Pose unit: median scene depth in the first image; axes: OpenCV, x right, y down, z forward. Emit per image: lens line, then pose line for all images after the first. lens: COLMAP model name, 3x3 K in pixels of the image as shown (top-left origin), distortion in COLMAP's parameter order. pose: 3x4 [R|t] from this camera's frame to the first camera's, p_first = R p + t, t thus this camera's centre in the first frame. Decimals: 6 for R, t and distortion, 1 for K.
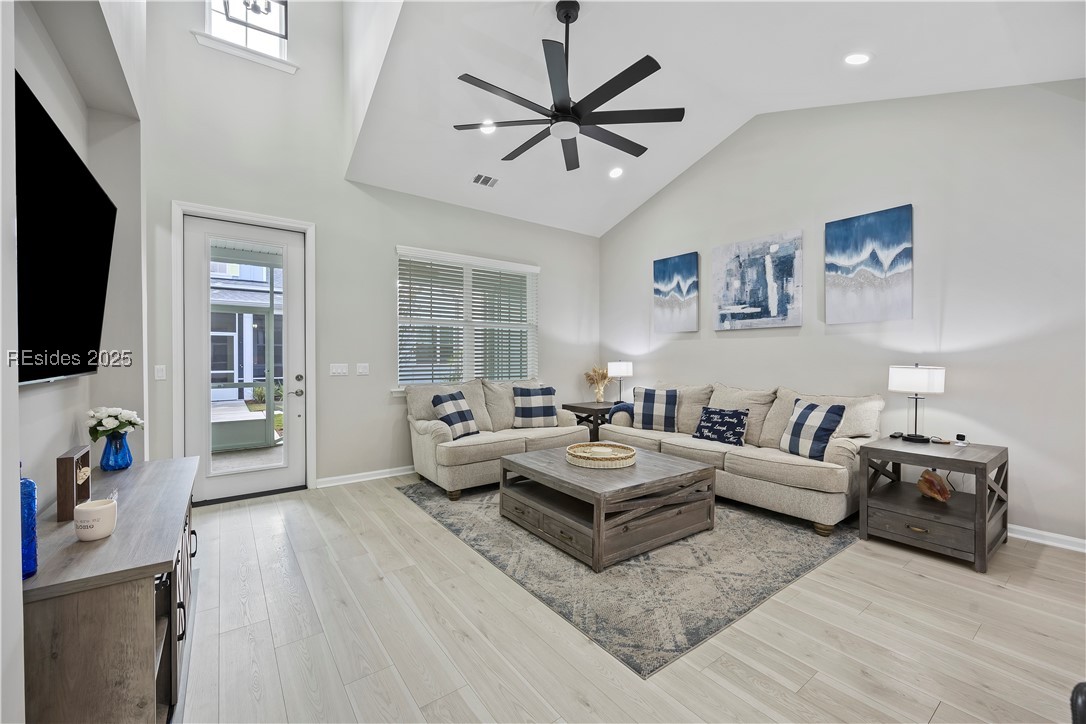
lens RADIAL K [[437.6, 0, 536.6], [0, 437.6, 356.7], [0, 0, 1]] dist [-0.000576, 0.000602]
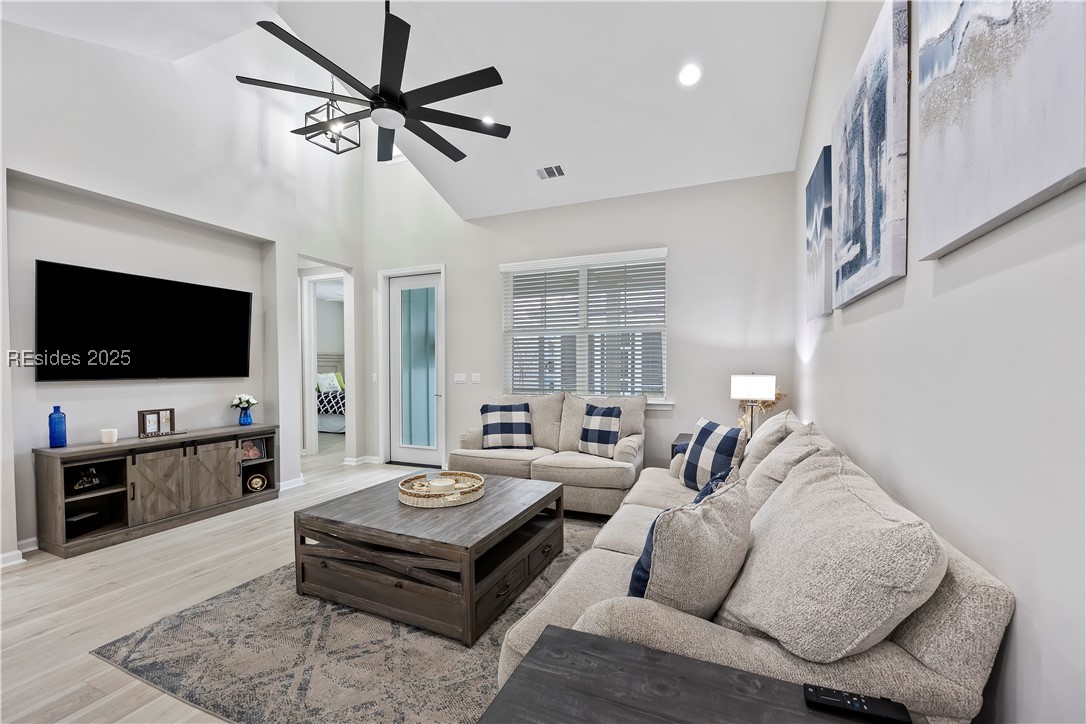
lens RADIAL K [[437.6, 0, 537.4], [0, 437.6, 372.4], [0, 0, 1]] dist [-0.000576, 0.000602]
pose [[0.505476, 0.008061, -0.862803, 0.740075], [0.002293, 0.999940, 0.010686, 0.001146], [0.862838, -0.007380, 0.505427, 0.587487]]
